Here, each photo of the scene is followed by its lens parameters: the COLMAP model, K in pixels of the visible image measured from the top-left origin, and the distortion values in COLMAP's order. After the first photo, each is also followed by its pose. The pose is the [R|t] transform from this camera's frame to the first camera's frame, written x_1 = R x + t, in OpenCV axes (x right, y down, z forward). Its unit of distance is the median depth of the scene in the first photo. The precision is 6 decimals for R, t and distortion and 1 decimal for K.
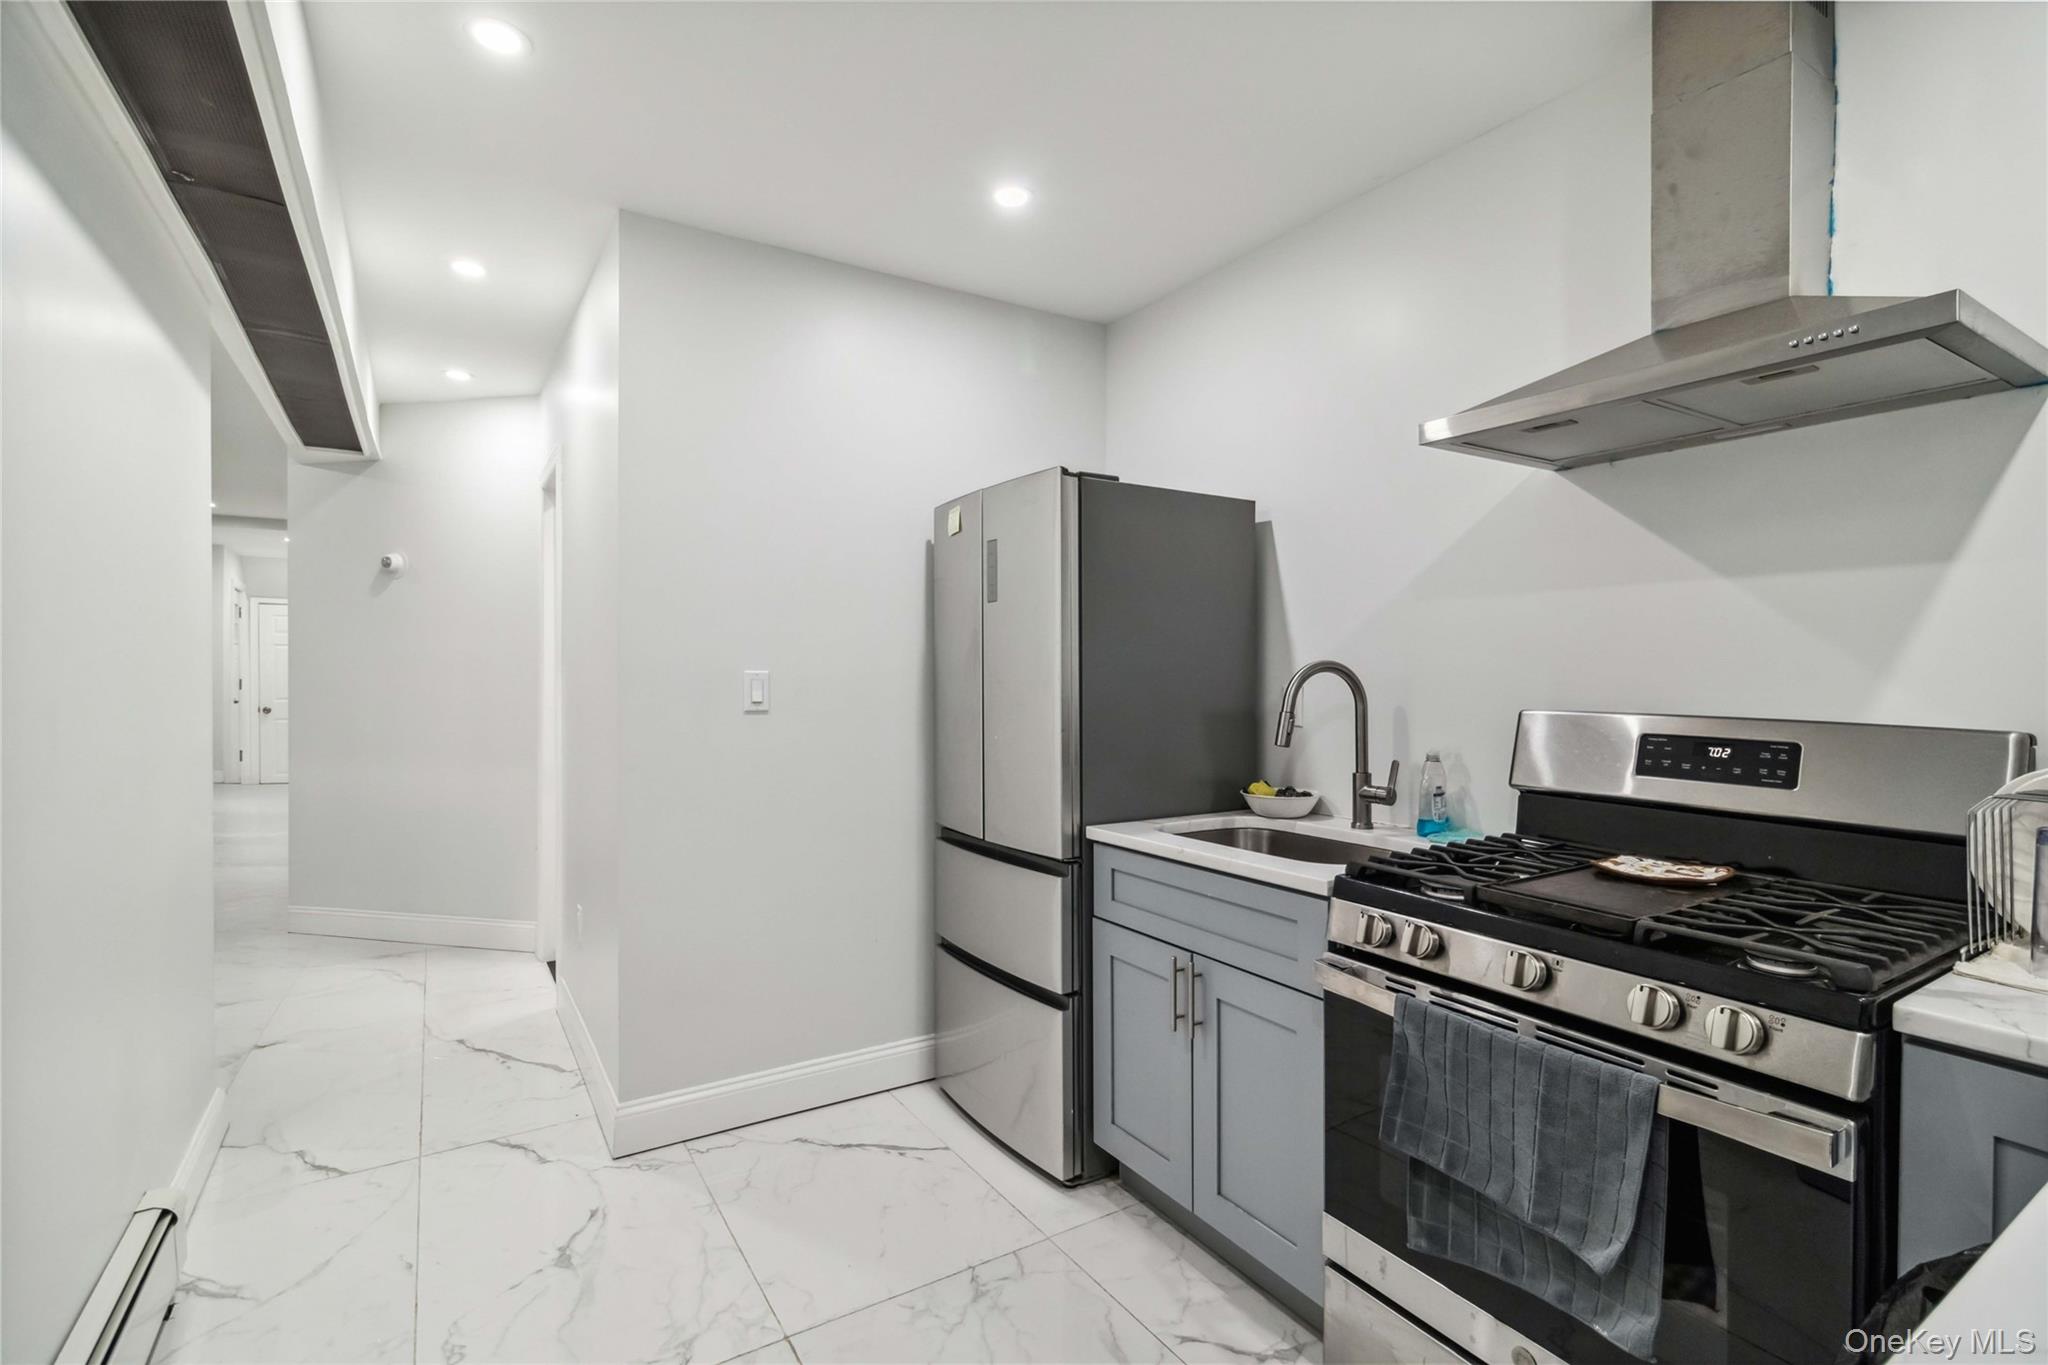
lens RADIAL K [[956.4, 0, 1031.1], [0, 956.4, 673.9], [0, 0, 1]] dist [-0.000979, 0.000084]
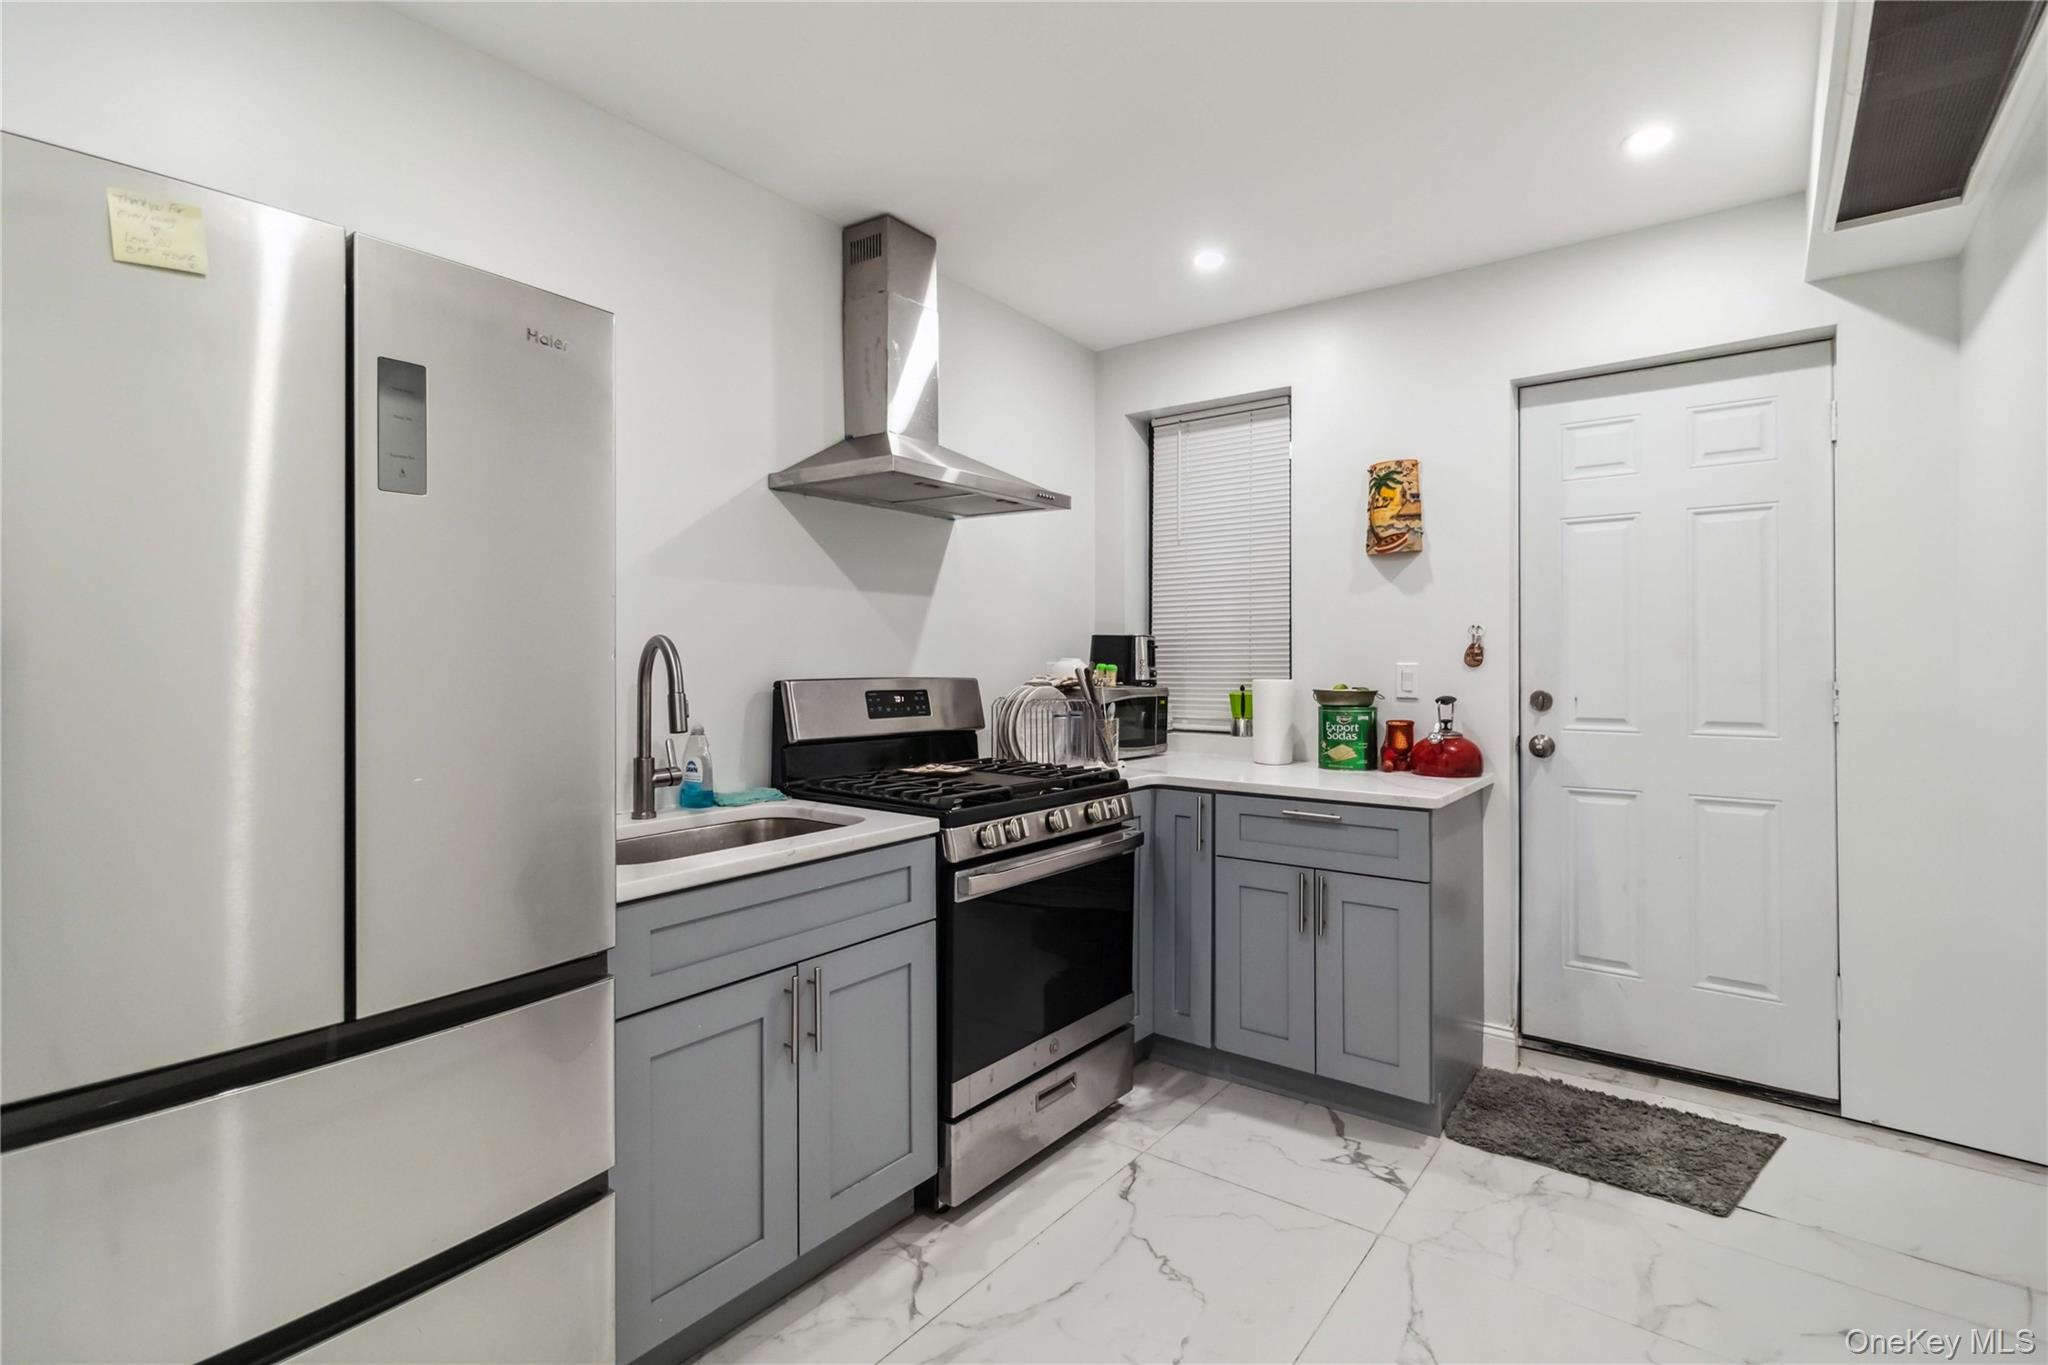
lens RADIAL K [[973.9, 0, 1059.5], [0, 973.9, 645.4], [0, 0, 1]] dist [0.001085, 0.000327]
pose [[-0.370433, 0.007482, 0.928829, -0.883395], [-0.000895, 0.999964, -0.008412, 0.003600], [-0.928859, -0.003948, -0.370413, 1.284504]]
